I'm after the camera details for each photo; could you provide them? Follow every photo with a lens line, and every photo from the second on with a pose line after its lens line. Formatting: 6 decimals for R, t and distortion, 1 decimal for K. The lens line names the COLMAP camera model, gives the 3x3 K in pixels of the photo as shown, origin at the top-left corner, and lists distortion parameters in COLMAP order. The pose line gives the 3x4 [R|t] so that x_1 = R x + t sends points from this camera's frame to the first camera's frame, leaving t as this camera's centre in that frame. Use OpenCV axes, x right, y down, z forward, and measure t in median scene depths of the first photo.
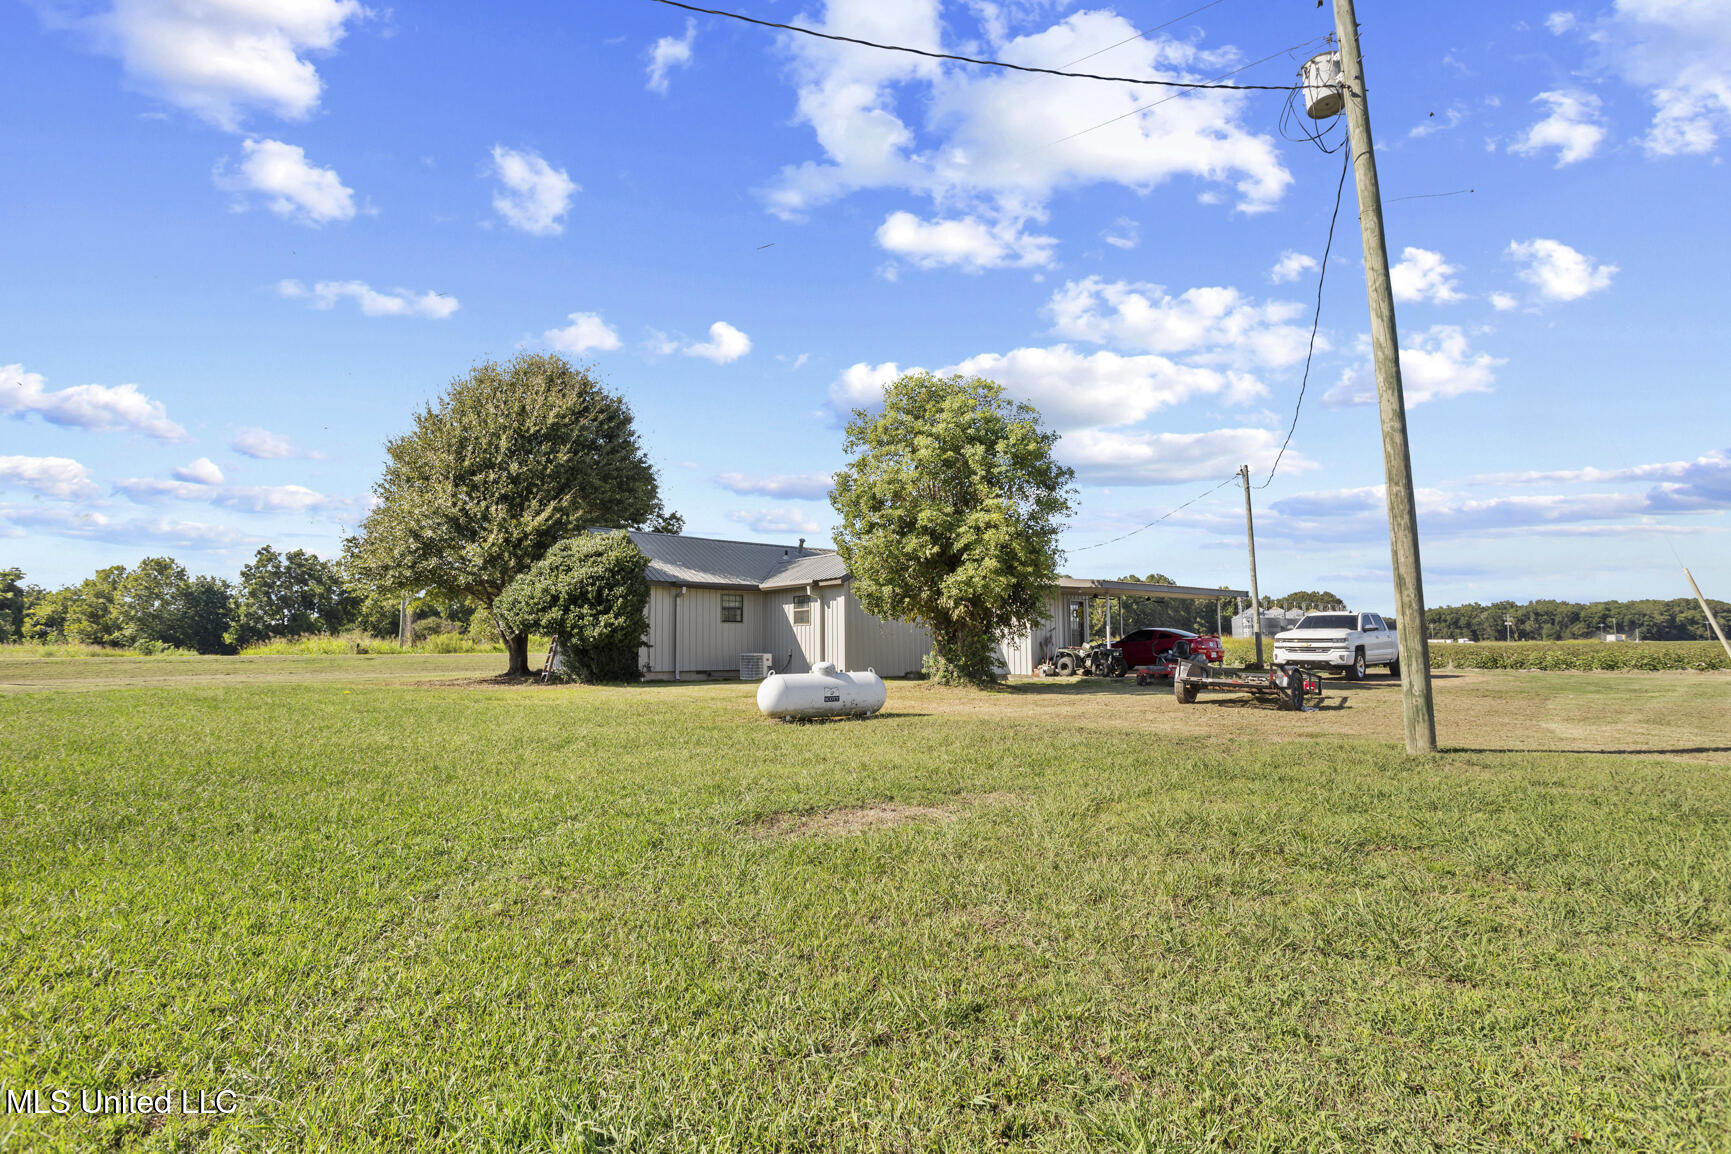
lens RADIAL K [[863.8, 0, 863.8], [0, 863.8, 577.0], [0, 0, 1]] dist [-0.021425, 0.008706]
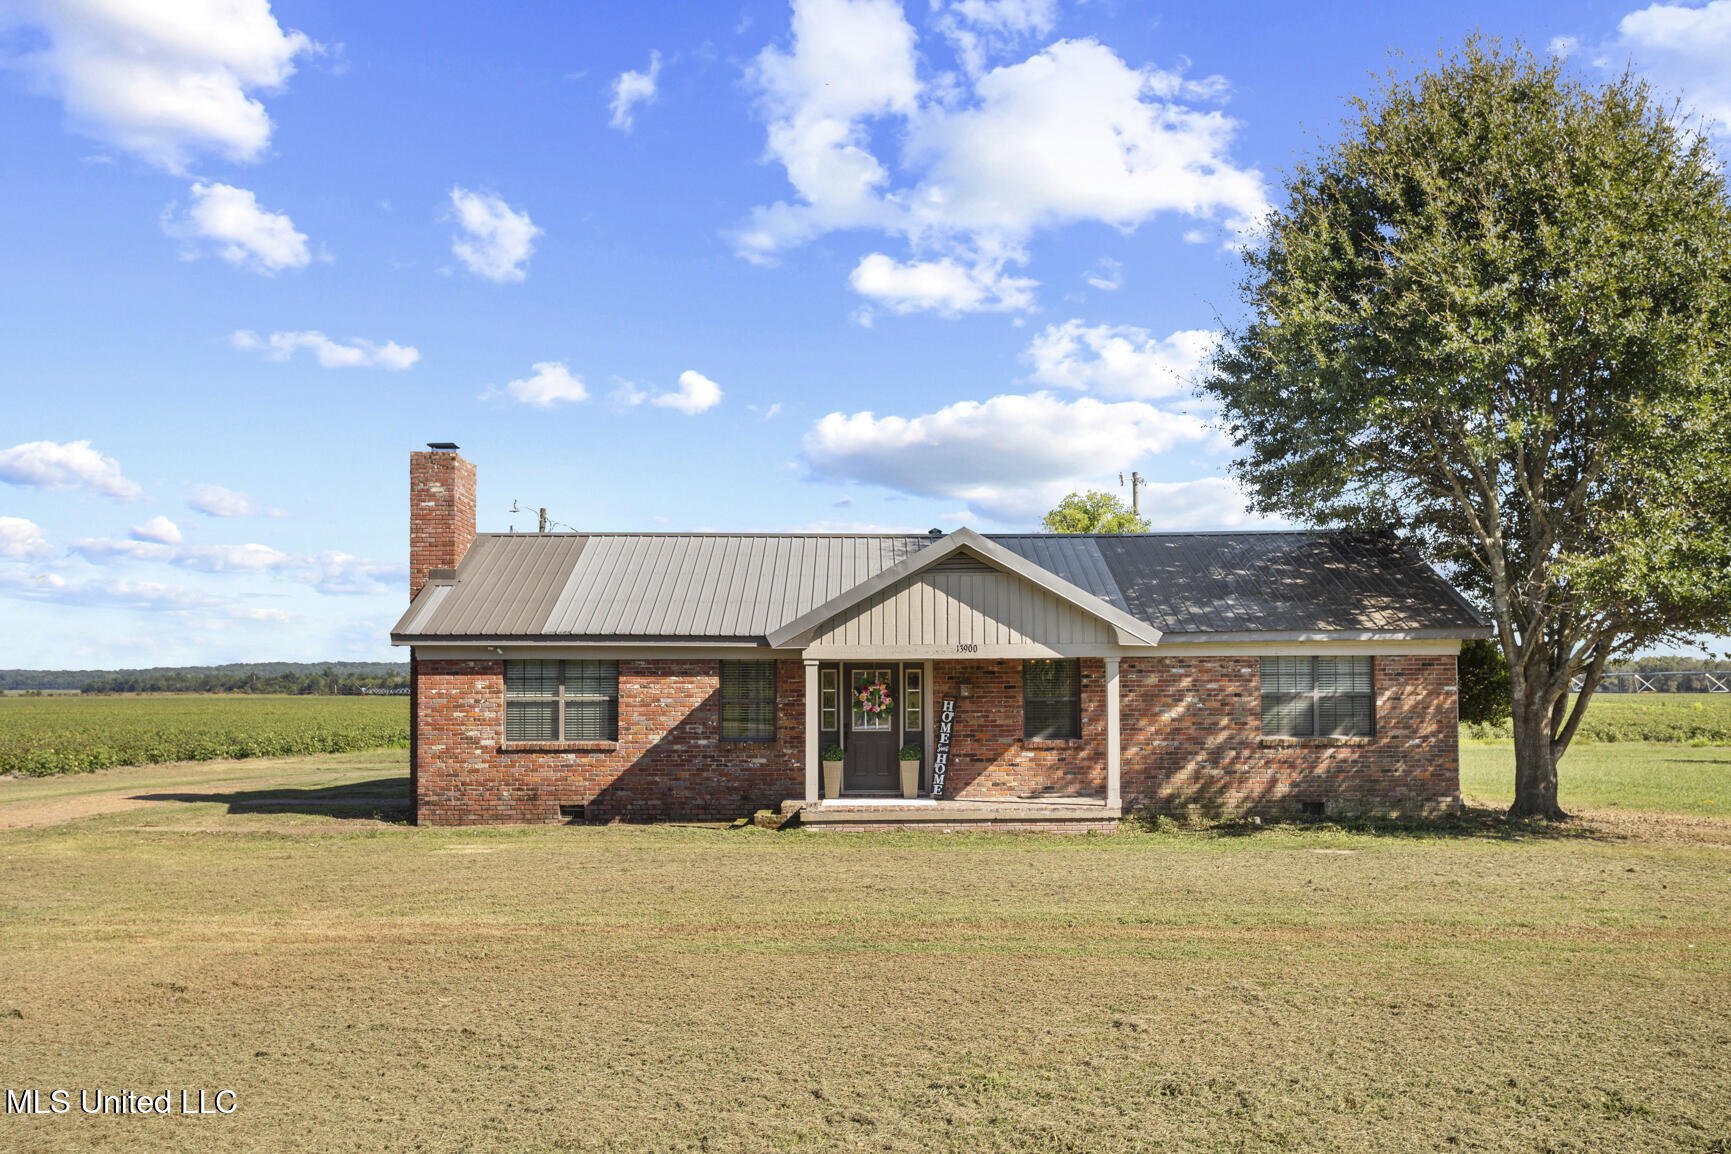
lens RADIAL K [[1465.3, 0, 867.2], [0, 1465.3, 574.9], [0, 0, 1]] dist [-0.019115, 0.009960]
pose [[0.999794, -0.007885, 0.018682, 0.000220], [0.008616, 0.999188, -0.039365, -0.000487], [-0.018356, 0.039518, 0.999050, -0.630164]]
